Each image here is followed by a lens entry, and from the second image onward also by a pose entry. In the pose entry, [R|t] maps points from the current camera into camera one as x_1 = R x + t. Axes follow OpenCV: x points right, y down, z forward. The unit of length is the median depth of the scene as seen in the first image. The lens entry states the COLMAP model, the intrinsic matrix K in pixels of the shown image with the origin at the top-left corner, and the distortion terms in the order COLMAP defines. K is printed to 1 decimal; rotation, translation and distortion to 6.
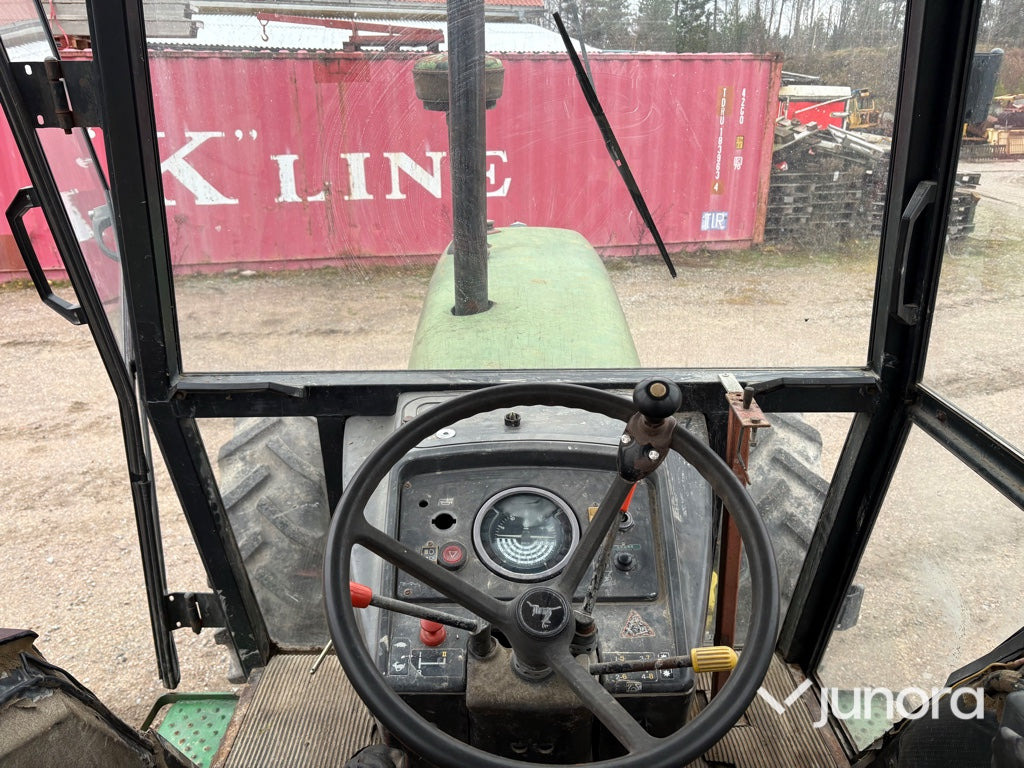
lens RADIAL K [[772.3, 0, 512.0], [0, 772.3, 384.0], [0, 0, 1]] dist [0.041110, -0.058662]
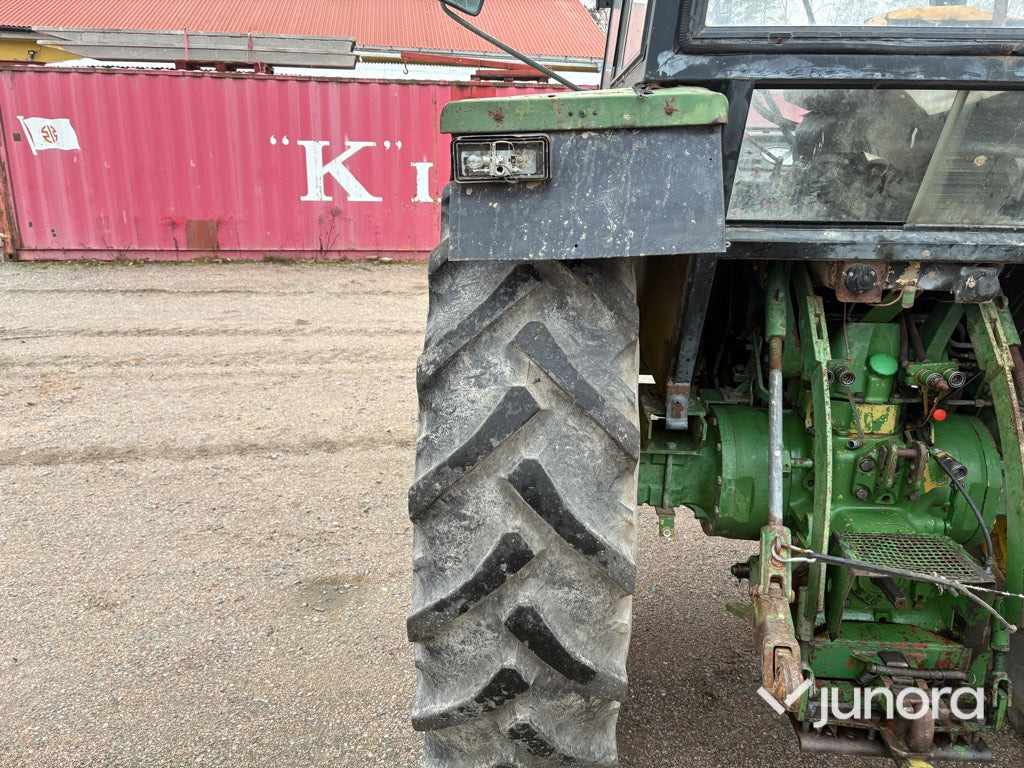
lens RADIAL K [[775.4, 0, 513.9], [0, 775.4, 386.0], [0, 0, 1]] dist [0.048825, -0.057508]
pose [[0.998603, 0.034097, -0.040365, -0.079321], [-0.036975, 0.996658, -0.072842, 0.121994], [0.037746, 0.074232, 0.996526, -0.163562]]
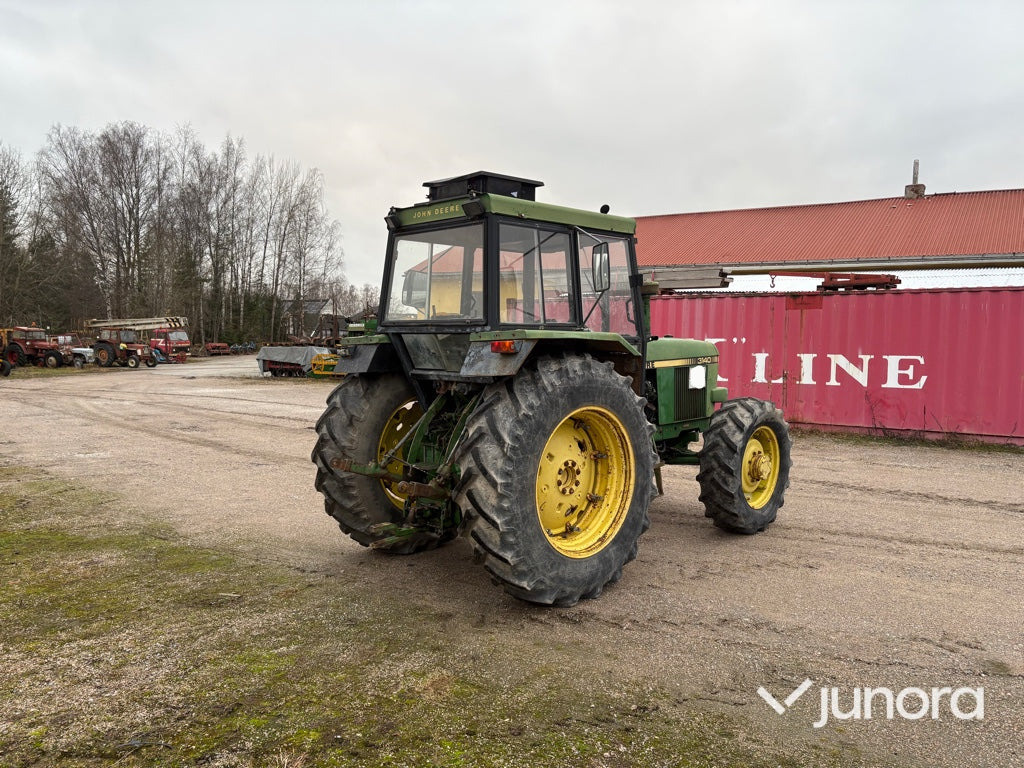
lens RADIAL K [[775.4, 0, 513.9], [0, 775.4, 386.0], [0, 0, 1]] dist [0.048825, -0.057508]
pose [[0.707124, 0.055412, -0.704915, 0.417795], [-0.262886, 0.946066, -0.189341, 0.175522], [0.656404, 0.319200, 0.683553, -0.340961]]
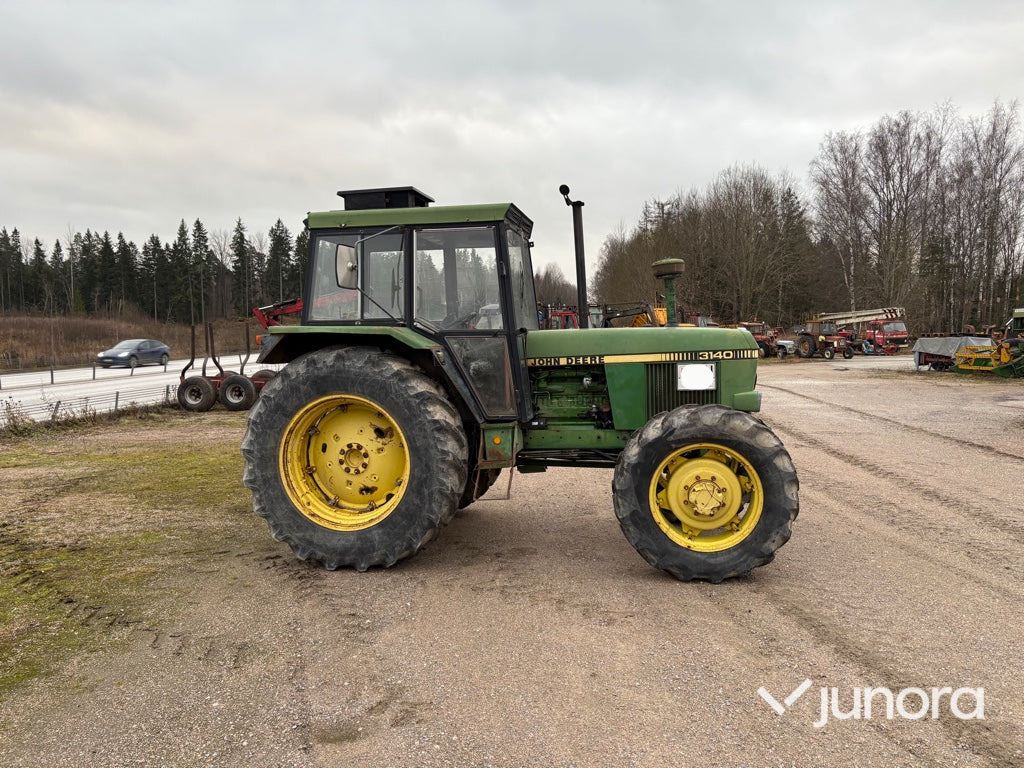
lens RADIAL K [[774.5, 0, 510.9], [0, 774.5, 389.9], [0, 0, 1]] dist [0.045353, -0.049851]
pose [[-0.186995, 0.082663, -0.978877, 0.614470], [-0.337047, 0.930569, 0.142970, -0.039952], [0.922731, 0.356662, -0.146150, 0.222518]]
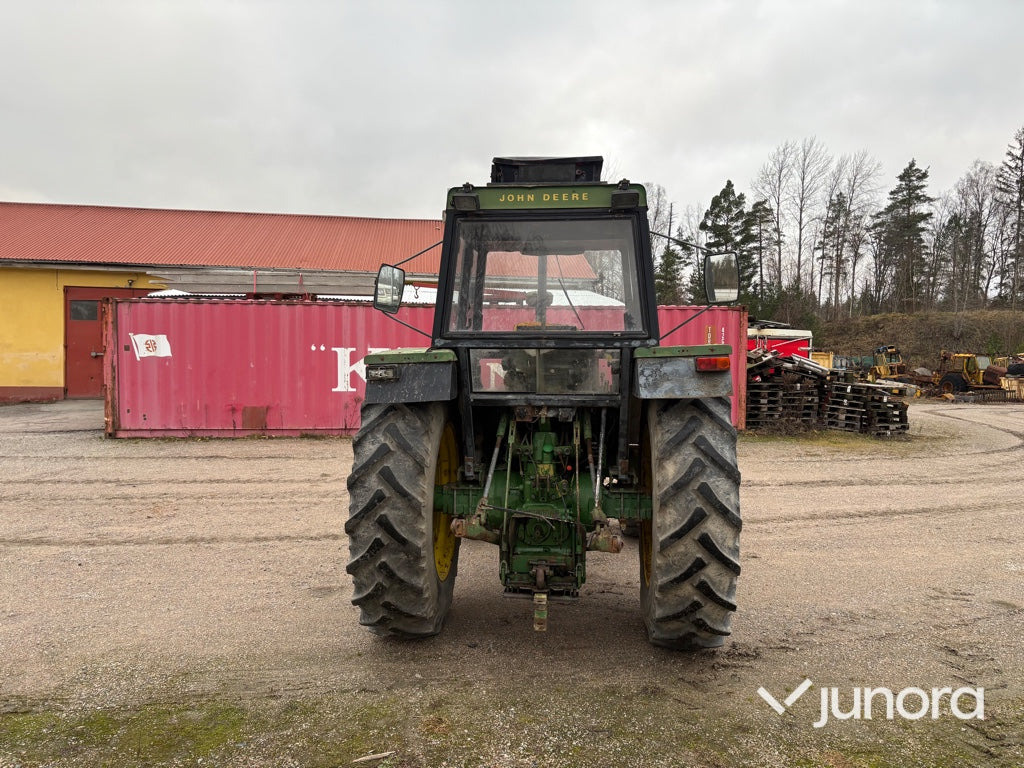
lens RADIAL K [[774.4, 0, 510.3], [0, 774.4, 386.7], [0, 0, 1]] dist [0.046982, -0.051055]
pose [[0.996008, 0.015548, -0.087898, 0.018970], [-0.041905, 0.950905, -0.306632, 0.207534], [0.078815, 0.309091, 0.947761, -0.425518]]
